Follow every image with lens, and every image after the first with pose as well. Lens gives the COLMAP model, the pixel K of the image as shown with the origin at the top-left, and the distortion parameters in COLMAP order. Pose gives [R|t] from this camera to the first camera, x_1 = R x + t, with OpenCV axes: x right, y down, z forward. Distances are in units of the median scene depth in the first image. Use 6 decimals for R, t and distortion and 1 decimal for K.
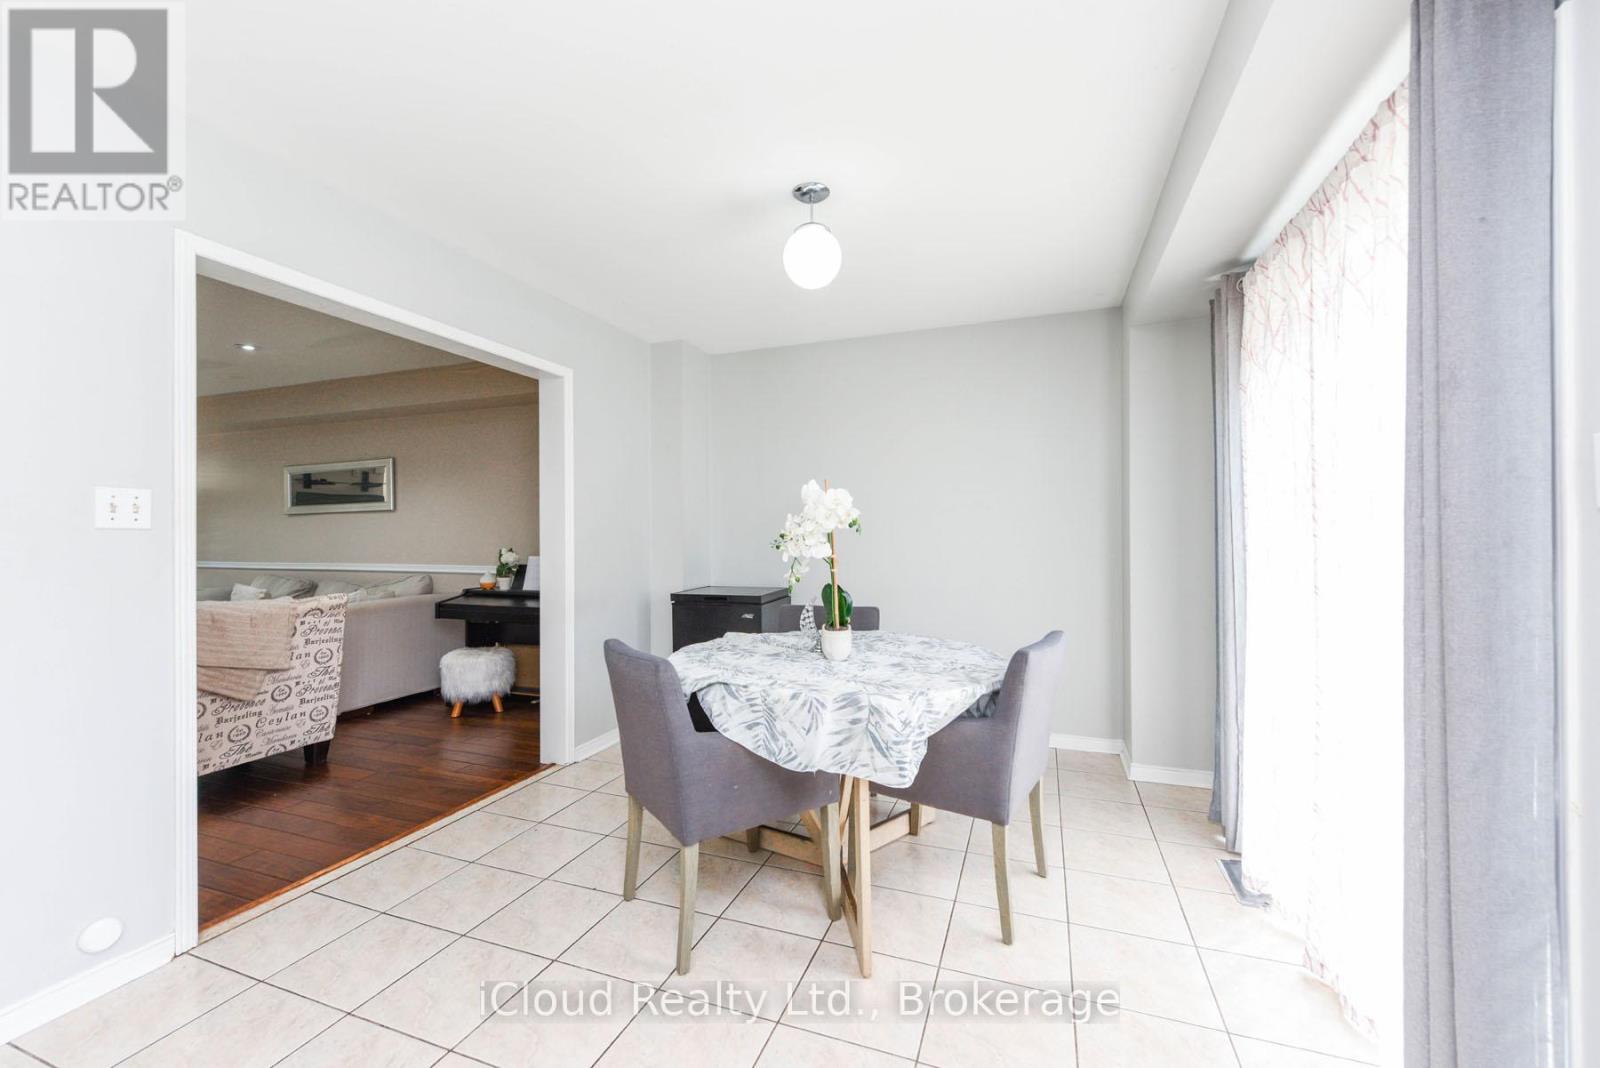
lens RADIAL K [[623.0, 0, 802.6], [0, 623.0, 532.3], [0, 0, 1]] dist [0.007281, -0.000415]
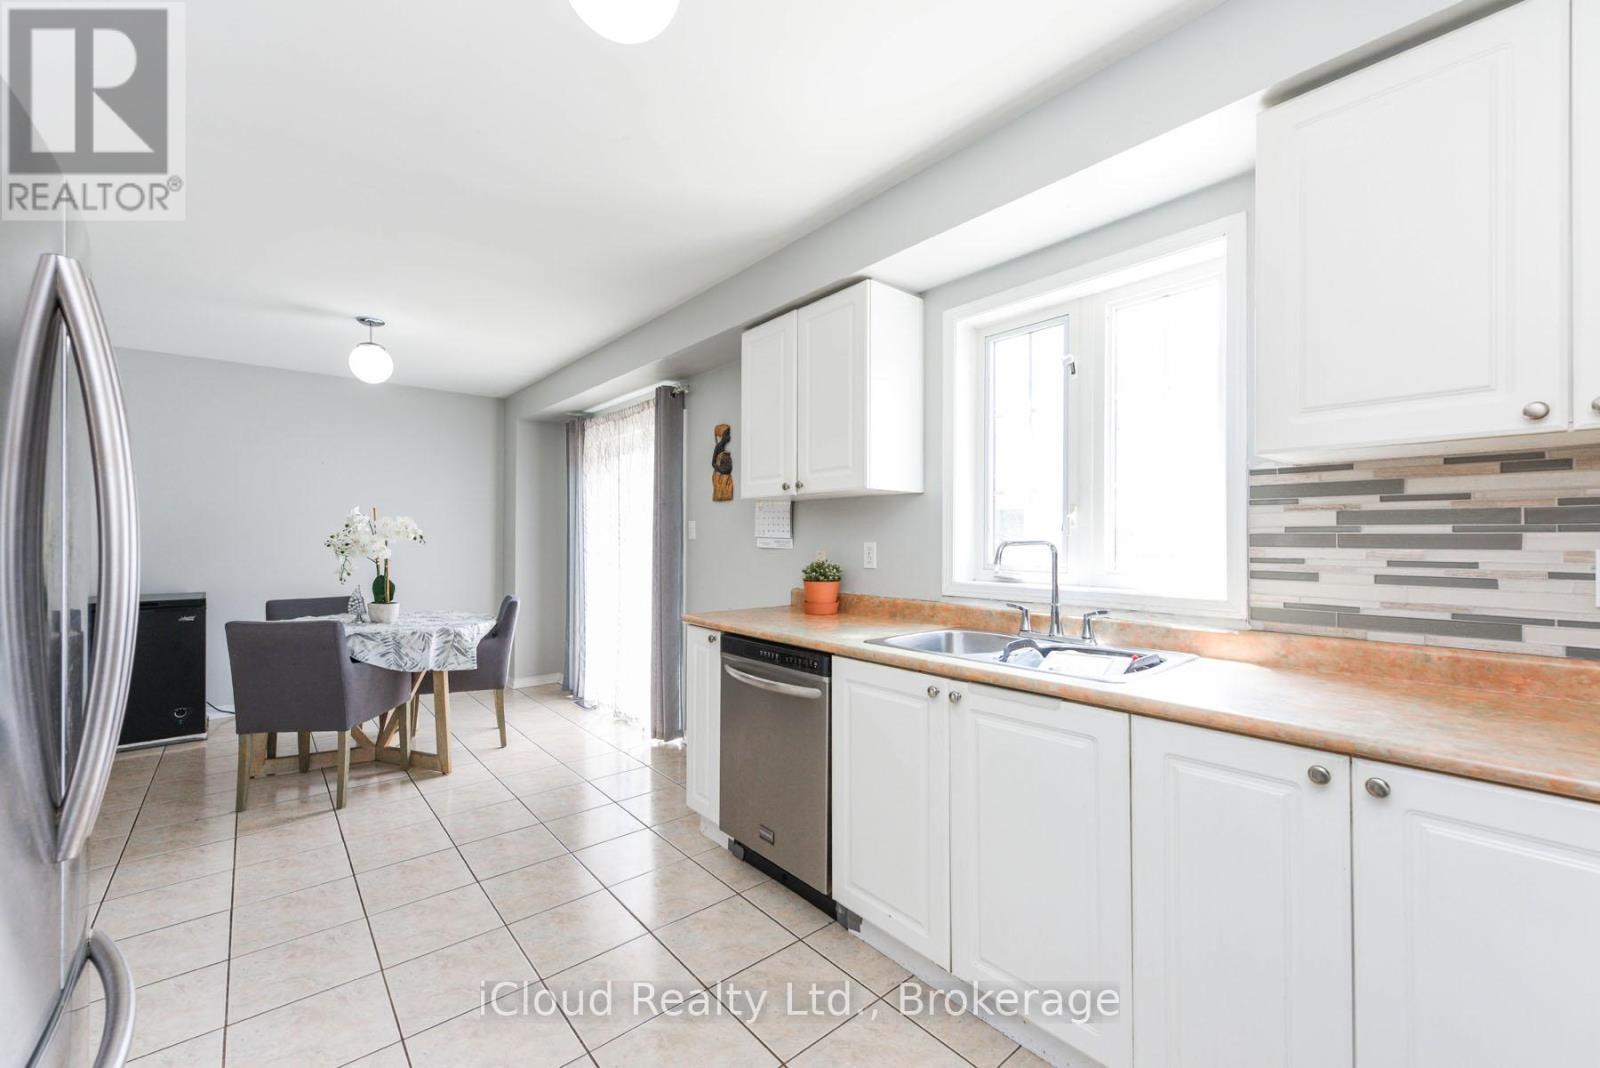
lens RADIAL K [[641.4, 0, 800.0], [0, 641.4, 534.0], [0, 0, 1]] dist [-0.000931, -0.000158]
pose [[0.481975, 0.012171, 0.876101, -1.115245], [-0.007585, 0.999924, -0.009718, -0.018785], [-0.876152, -0.001961, 0.482030, -0.900136]]
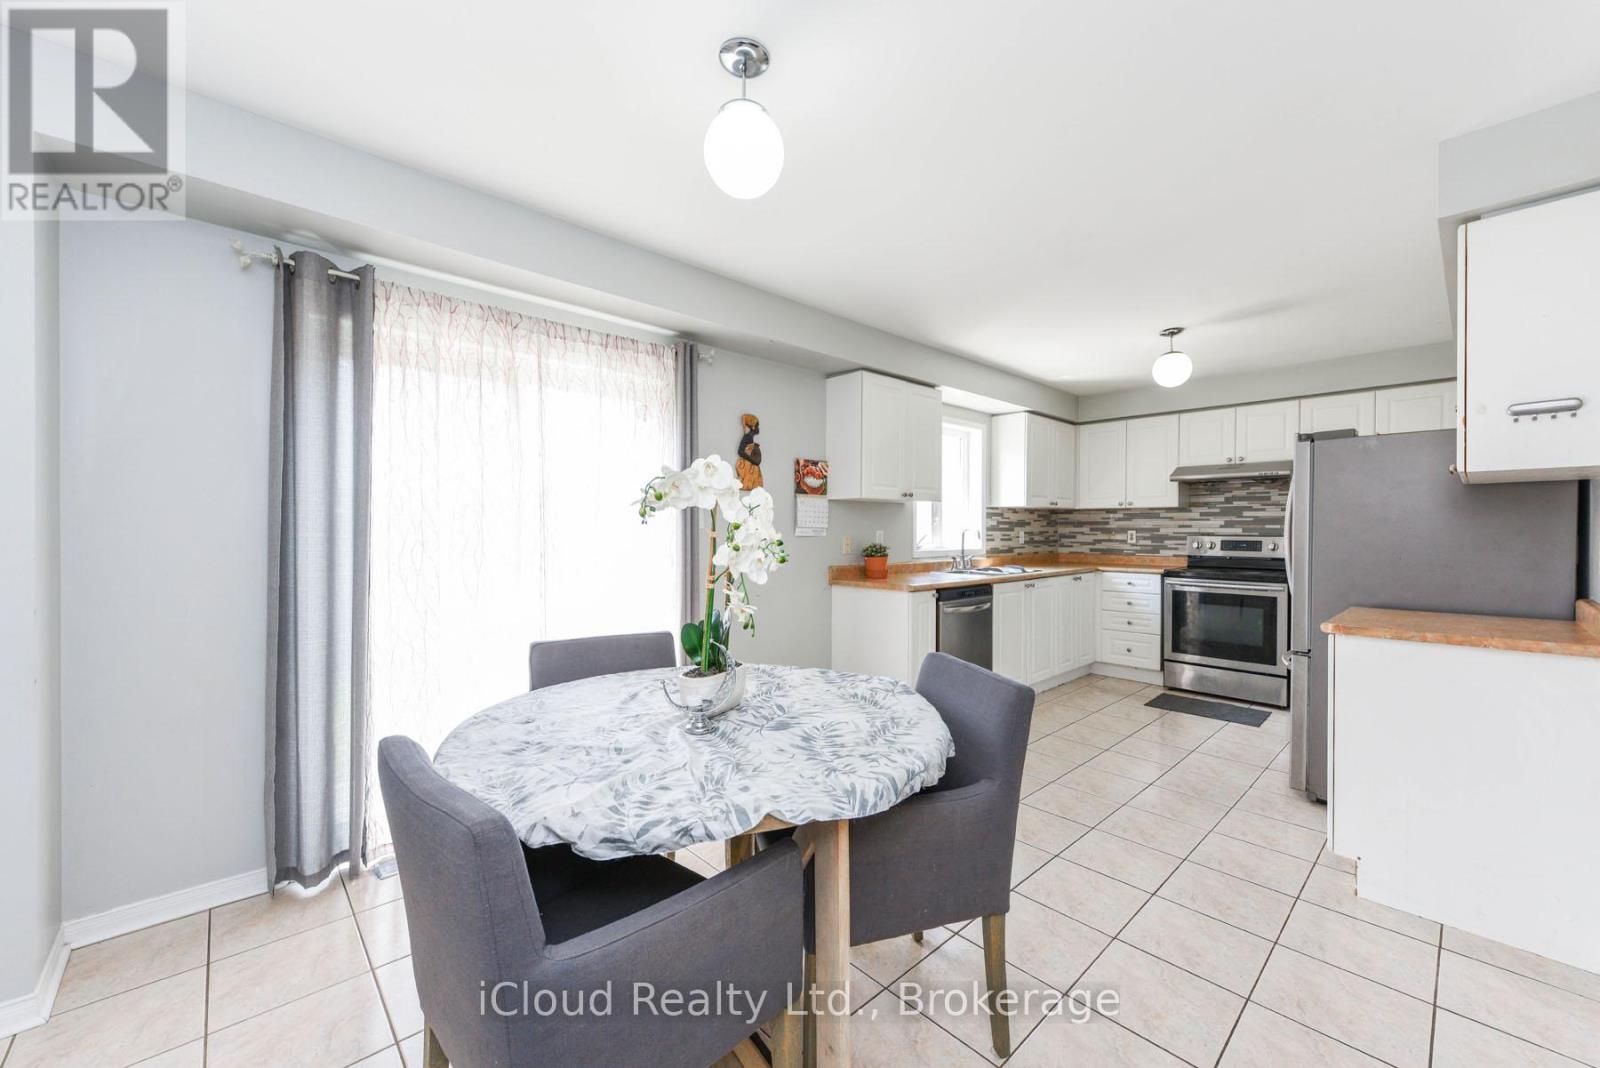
lens RADIAL K [[623.0, 0, 802.6], [0, 623.0, 532.3], [0, 0, 1]] dist [0.007281, -0.000415]
pose [[-0.897048, 0.001242, 0.441931, -0.485127], [0.000722, 0.999999, -0.001345, -0.006257], [-0.441932, -0.000887, -0.897048, 1.995837]]
